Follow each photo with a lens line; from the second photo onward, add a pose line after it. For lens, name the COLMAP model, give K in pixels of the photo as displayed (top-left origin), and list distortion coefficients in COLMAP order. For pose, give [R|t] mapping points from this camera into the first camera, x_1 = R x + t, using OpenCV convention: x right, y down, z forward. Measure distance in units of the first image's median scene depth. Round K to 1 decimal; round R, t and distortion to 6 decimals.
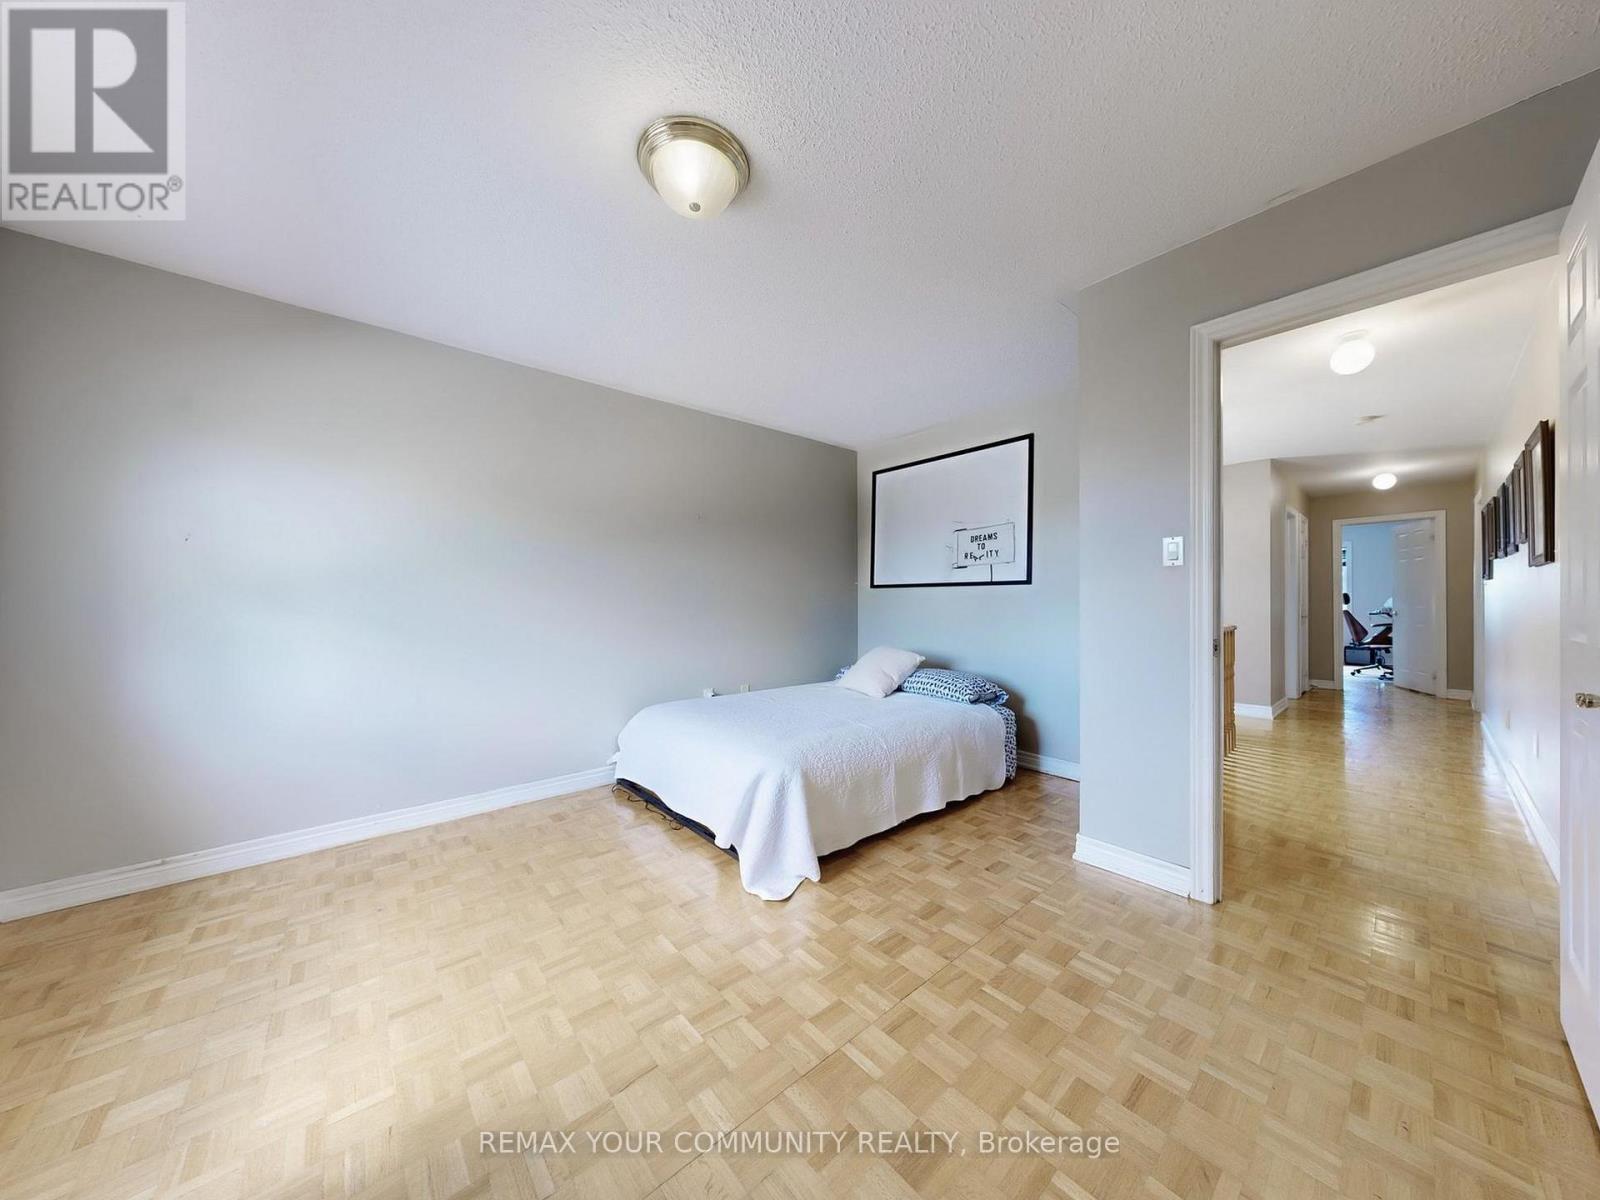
lens RADIAL K [[536.0, 0, 799.5], [0, 536.0, 598.8], [0, 0, 1]] dist [-0.000173, -0.000013]
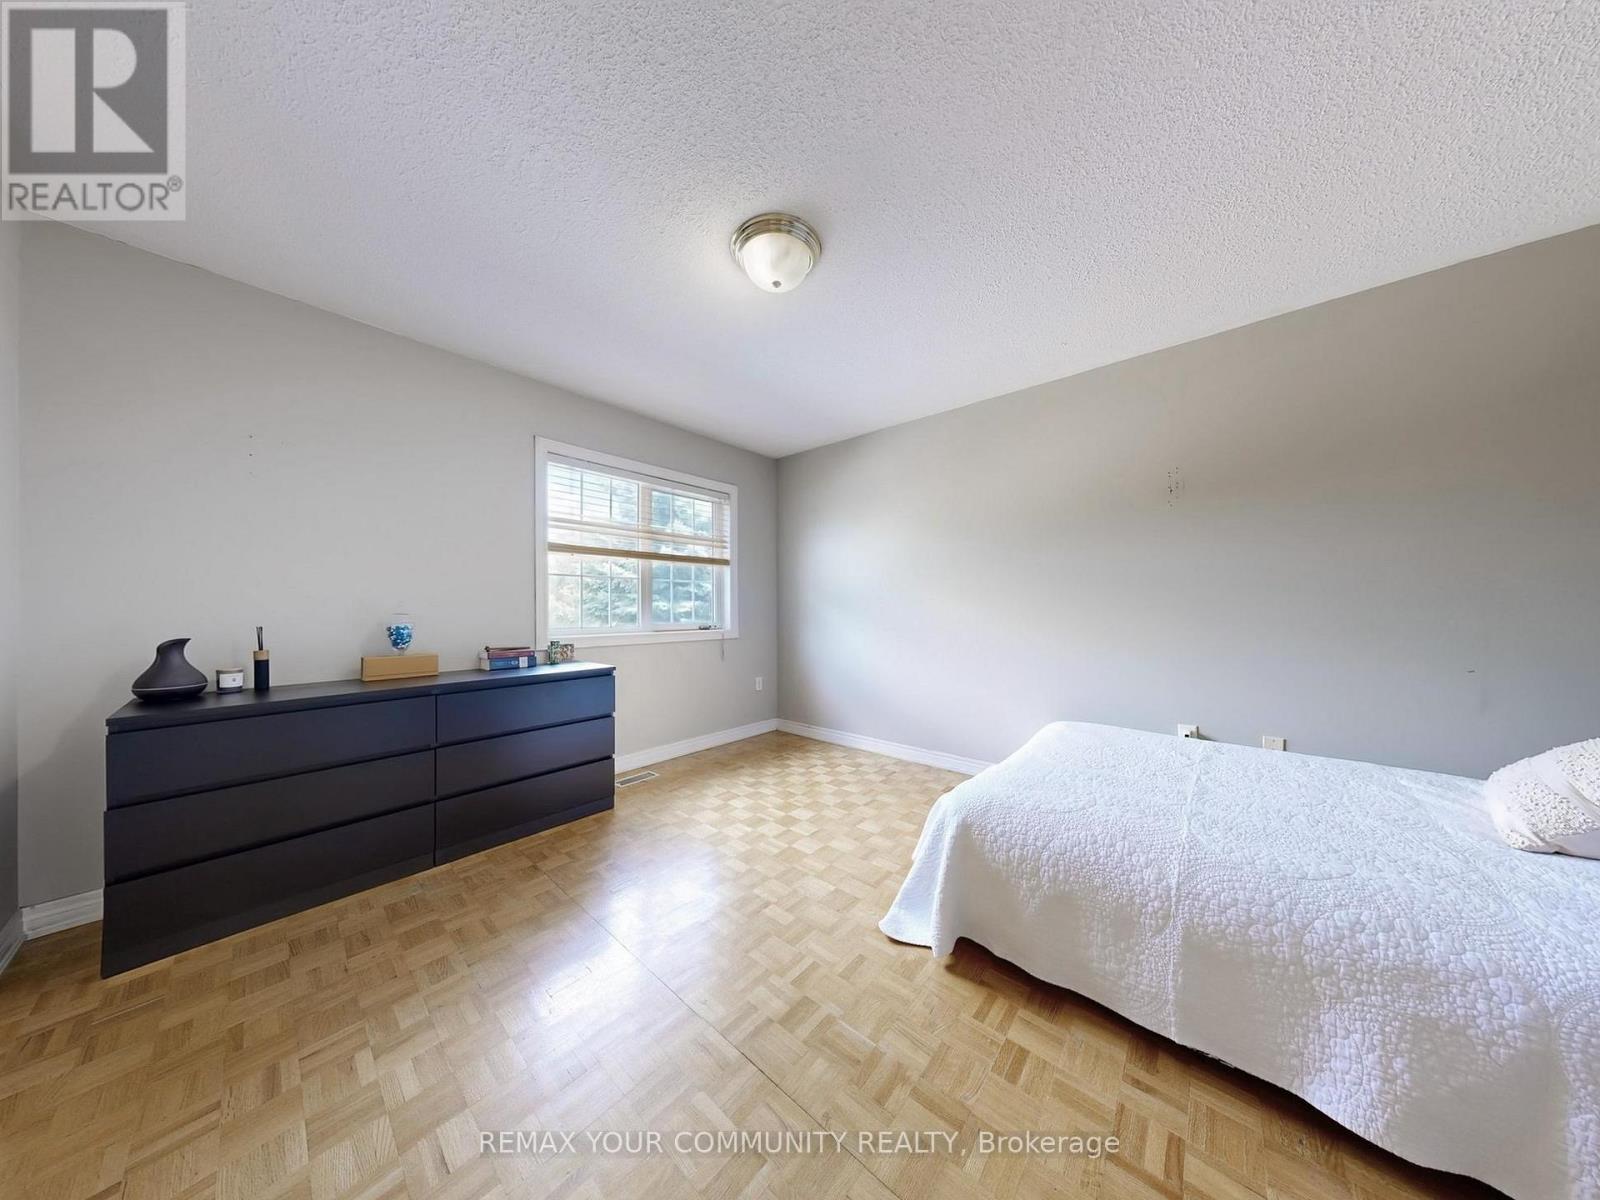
lens RADIAL K [[479.2, 0, 799.4], [0, 479.2, 604.2], [0, 0, 1]] dist [-0.000365, -0.000051]
pose [[0.145016, 0.001522, -0.989428, 0.586443], [0.006808, 0.999974, 0.002536, 0.001142], [0.989406, -0.007104, 0.145001, 0.587104]]
